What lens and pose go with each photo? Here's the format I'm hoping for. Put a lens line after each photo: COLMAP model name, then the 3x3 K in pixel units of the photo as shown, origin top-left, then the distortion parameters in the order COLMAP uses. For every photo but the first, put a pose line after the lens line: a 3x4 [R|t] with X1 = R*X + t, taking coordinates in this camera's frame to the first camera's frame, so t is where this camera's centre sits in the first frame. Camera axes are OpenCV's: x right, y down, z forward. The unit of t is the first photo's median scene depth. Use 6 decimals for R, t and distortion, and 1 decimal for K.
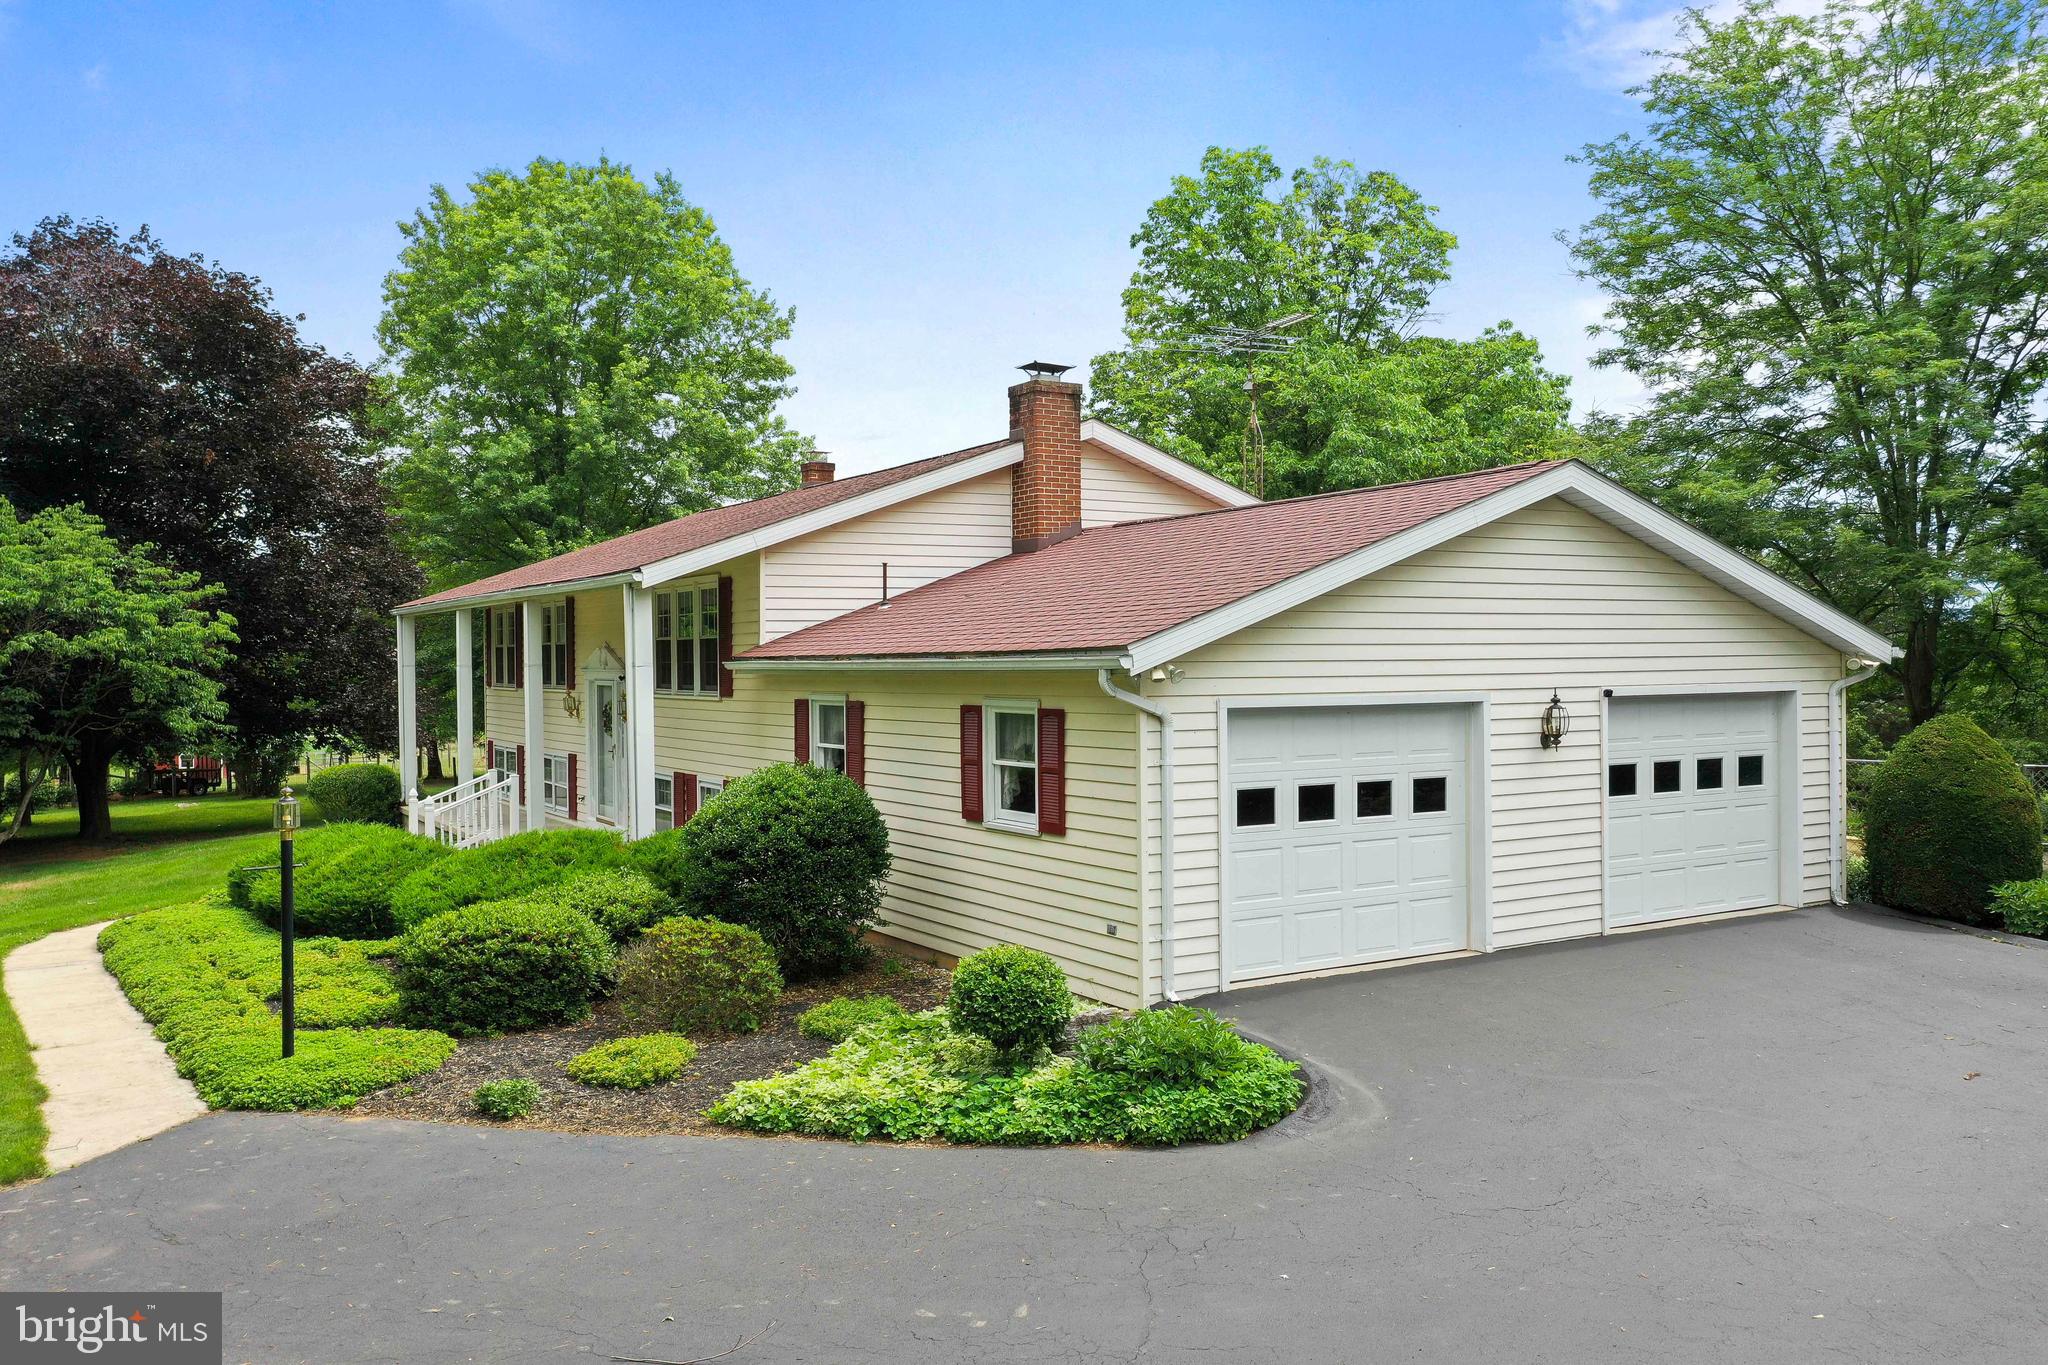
lens RADIAL K [[1617.5, 0, 1012.8], [0, 1617.5, 658.7], [0, 0, 1]] dist [0.009633, 0.002859]
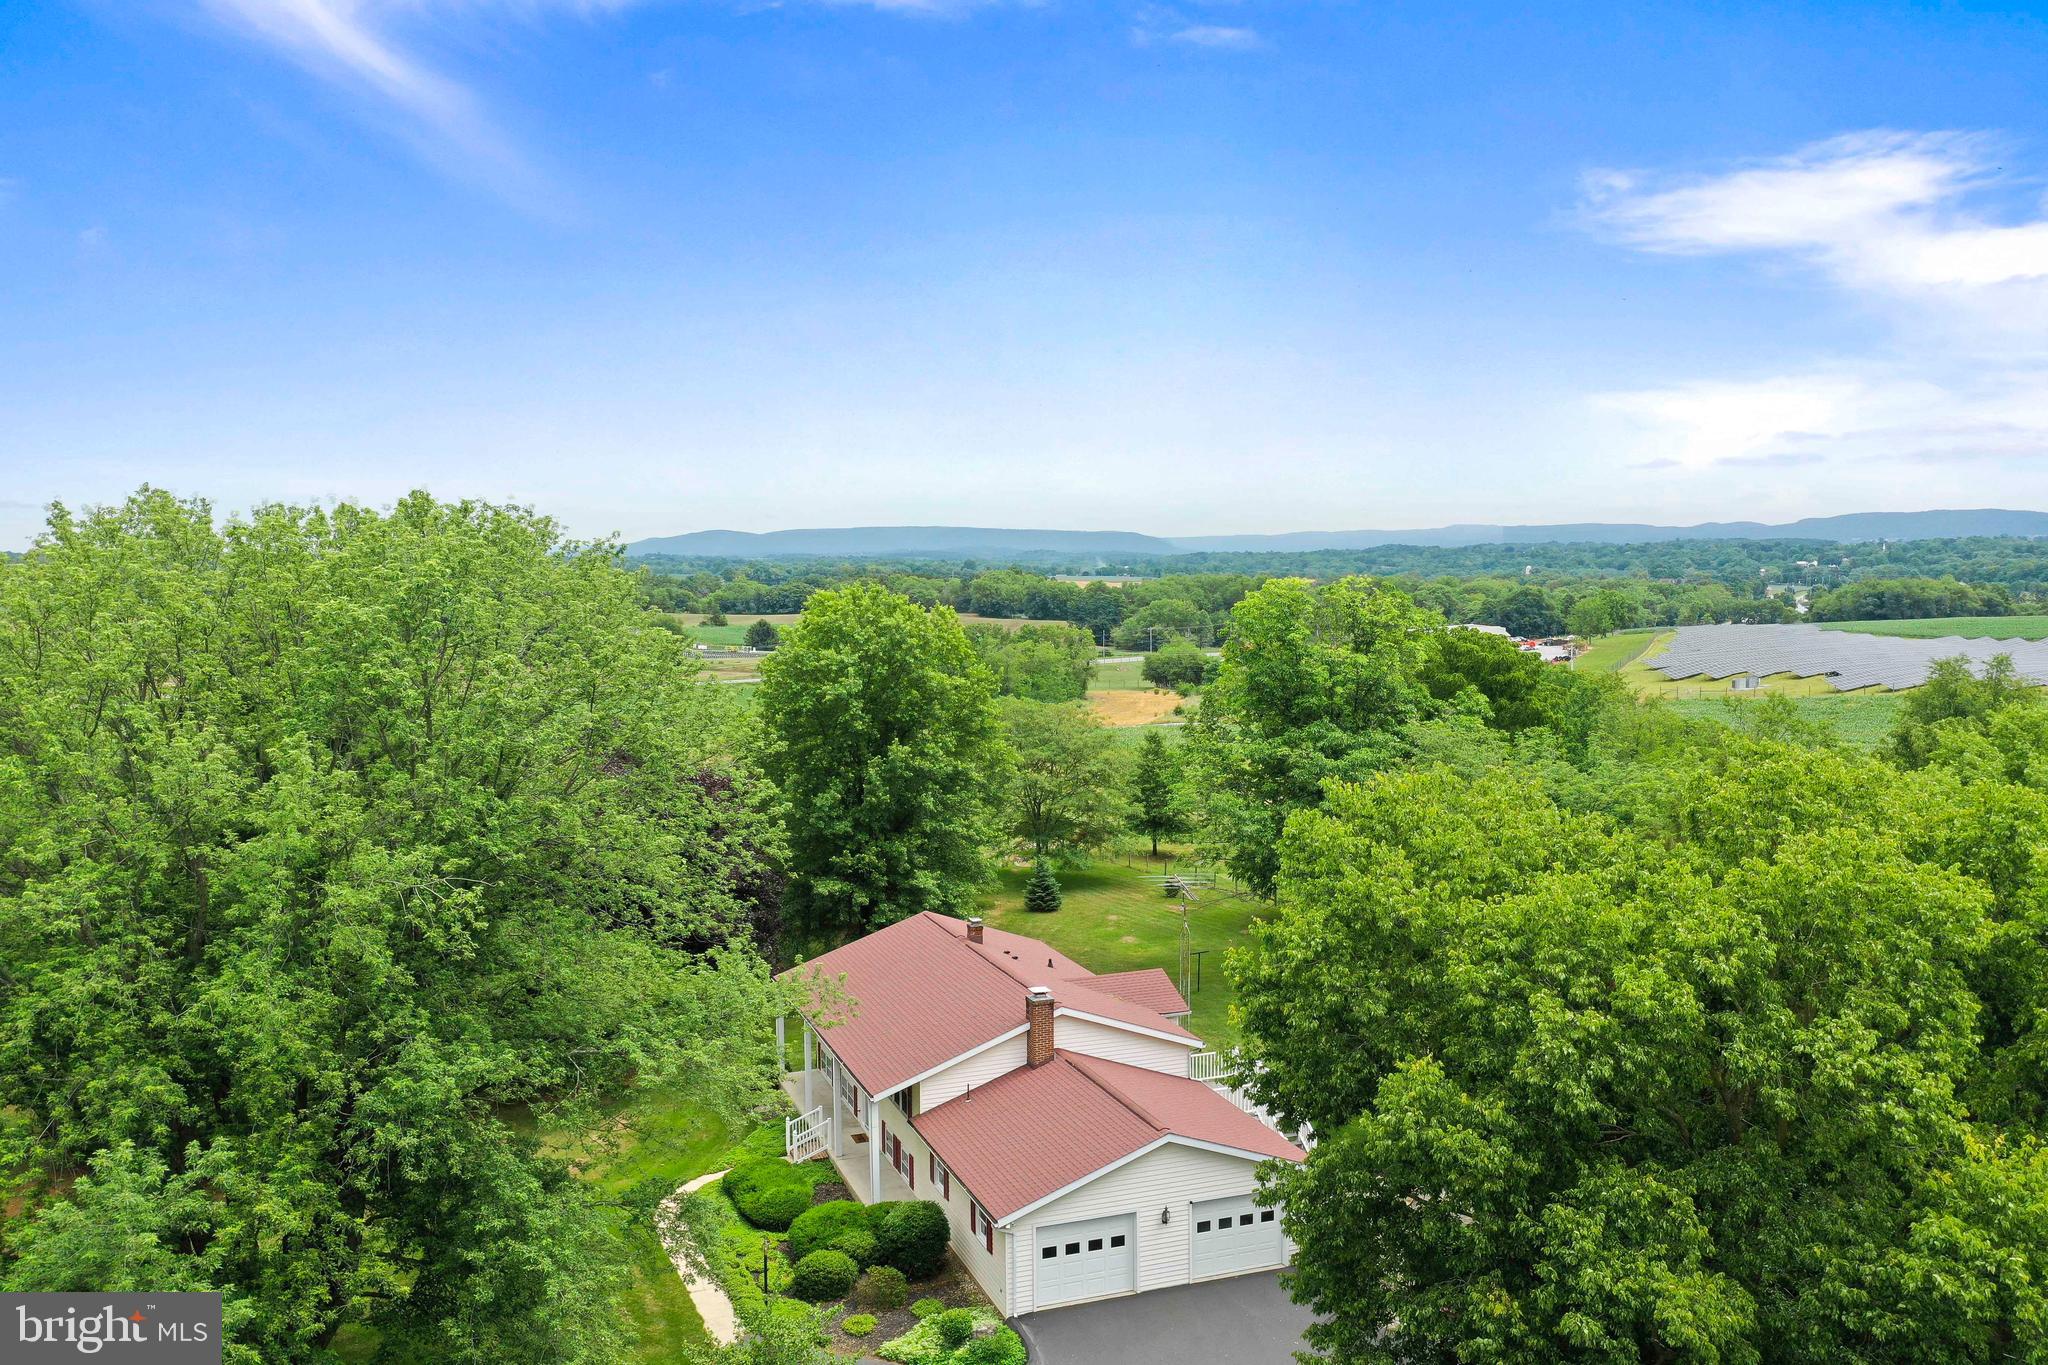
lens RADIAL K [[1617.5, 0, 1012.8], [0, 1617.5, 658.7], [0, 0, 1]] dist [0.009633, 0.002859]
pose [[0.981367, 0.013060, -0.191700, 0.625355], [0.000343, 0.997567, 0.069717, -1.201668], [0.192144, -0.068483, 0.978974, -1.906151]]
